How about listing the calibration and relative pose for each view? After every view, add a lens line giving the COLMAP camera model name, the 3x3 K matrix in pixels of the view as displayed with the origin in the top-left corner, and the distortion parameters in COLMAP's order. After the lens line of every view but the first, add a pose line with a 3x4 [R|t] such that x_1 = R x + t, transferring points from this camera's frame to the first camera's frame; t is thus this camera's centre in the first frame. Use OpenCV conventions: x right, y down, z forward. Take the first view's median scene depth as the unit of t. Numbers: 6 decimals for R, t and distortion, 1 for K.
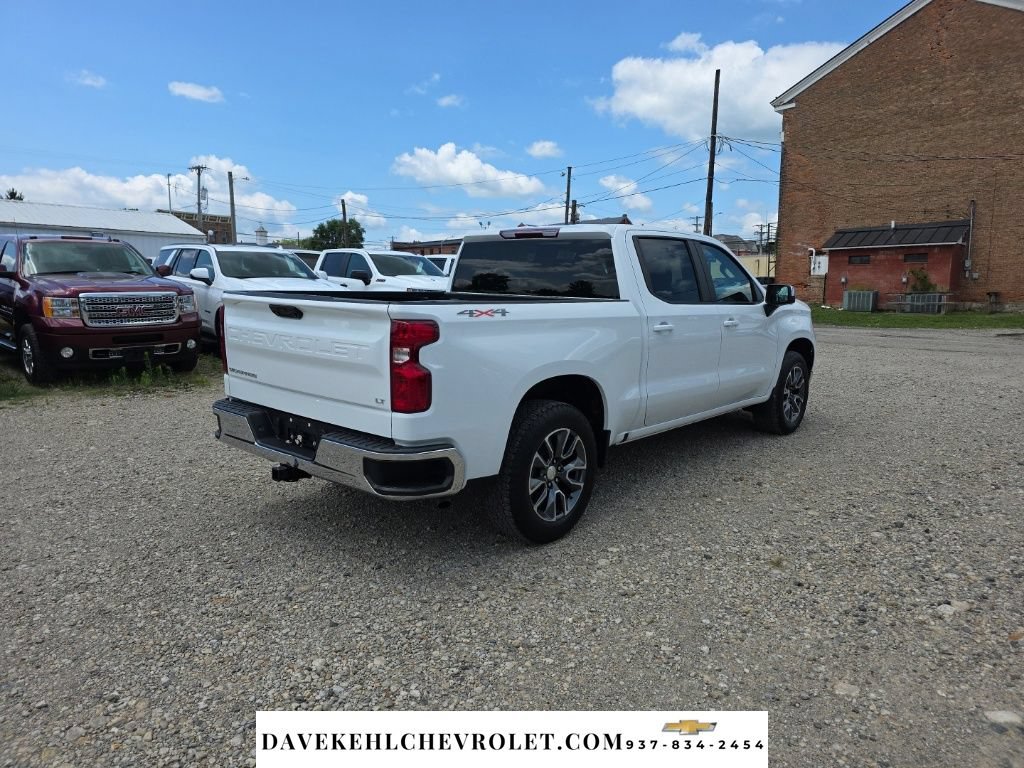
lens RADIAL K [[689.5, 0, 525.6], [0, 689.5, 388.0], [0, 0, 1]] dist [0.052648, -0.046010]
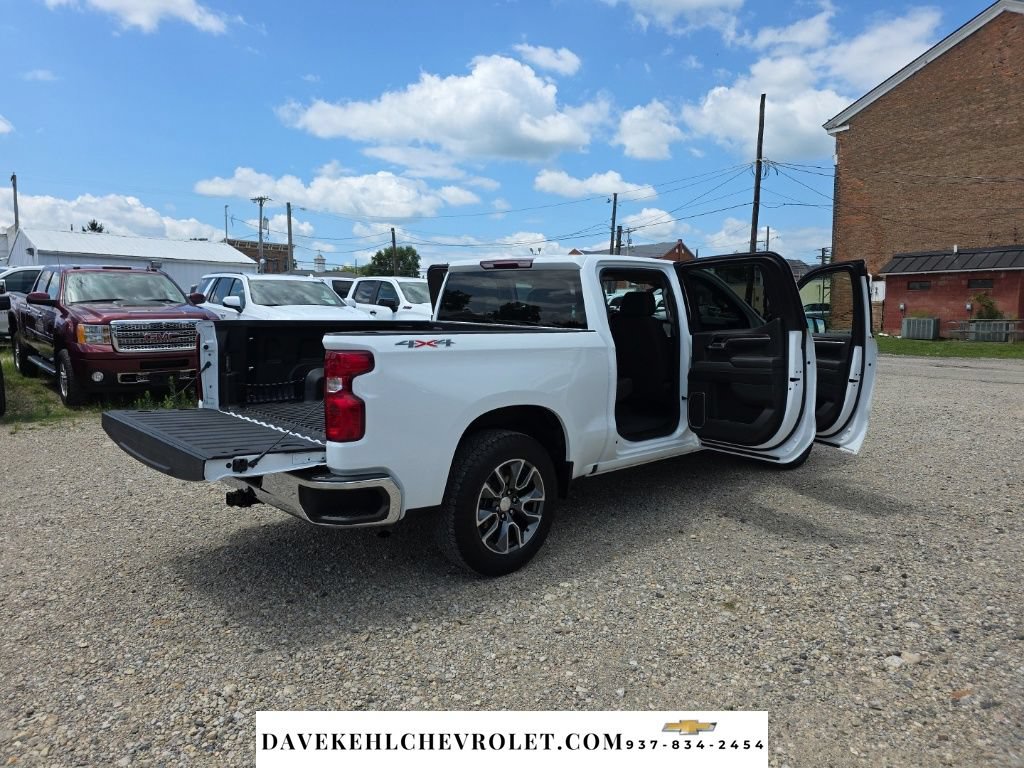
lens RADIAL K [[699.2, 0, 523.4], [0, 699.2, 383.7], [0, 0, 1]] dist [0.042428, -0.034616]
pose [[0.996373, 0.010022, -0.084497, 0.102448], [-0.013692, 0.998983, -0.042961, -0.004855], [0.083981, 0.043962, 0.995497, -0.003416]]
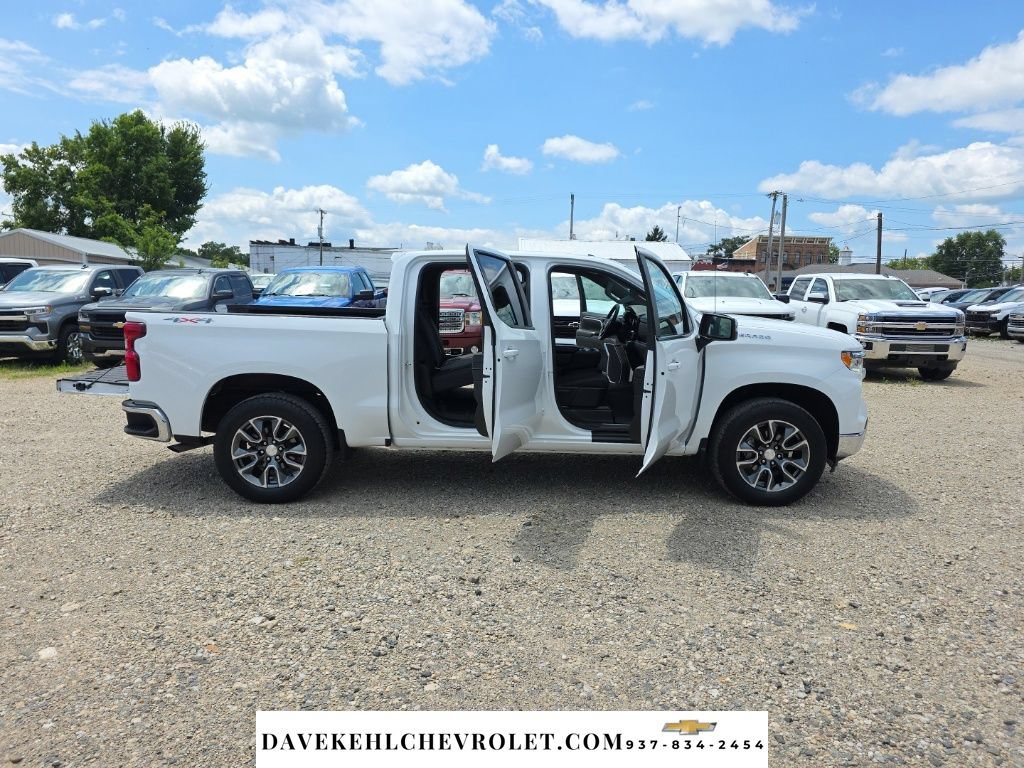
lens RADIAL K [[713.9, 0, 526.7], [0, 713.9, 383.6], [0, 0, 1]] dist [0.025935, -0.010610]
pose [[0.655898, 0.098258, -0.748427, 0.924552], [-0.127944, 0.991617, 0.018059, -0.058068], [0.743927, 0.083912, 0.662971, 0.326550]]
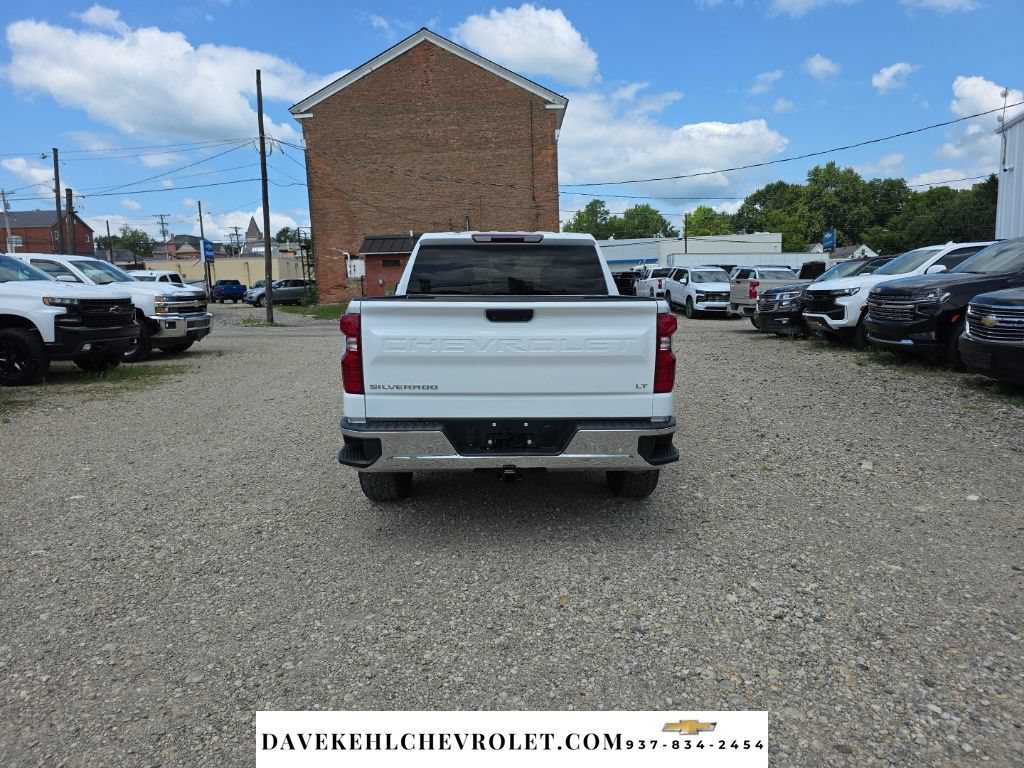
lens RADIAL K [[689.5, 0, 525.6], [0, 689.5, 388.0], [0, 0, 1]] dist [0.052648, -0.046010]
pose [[0.728881, -0.121867, 0.673707, -0.638555], [0.124948, 0.991182, 0.044114, -0.029766], [-0.673142, 0.052025, 0.737681, 0.164702]]
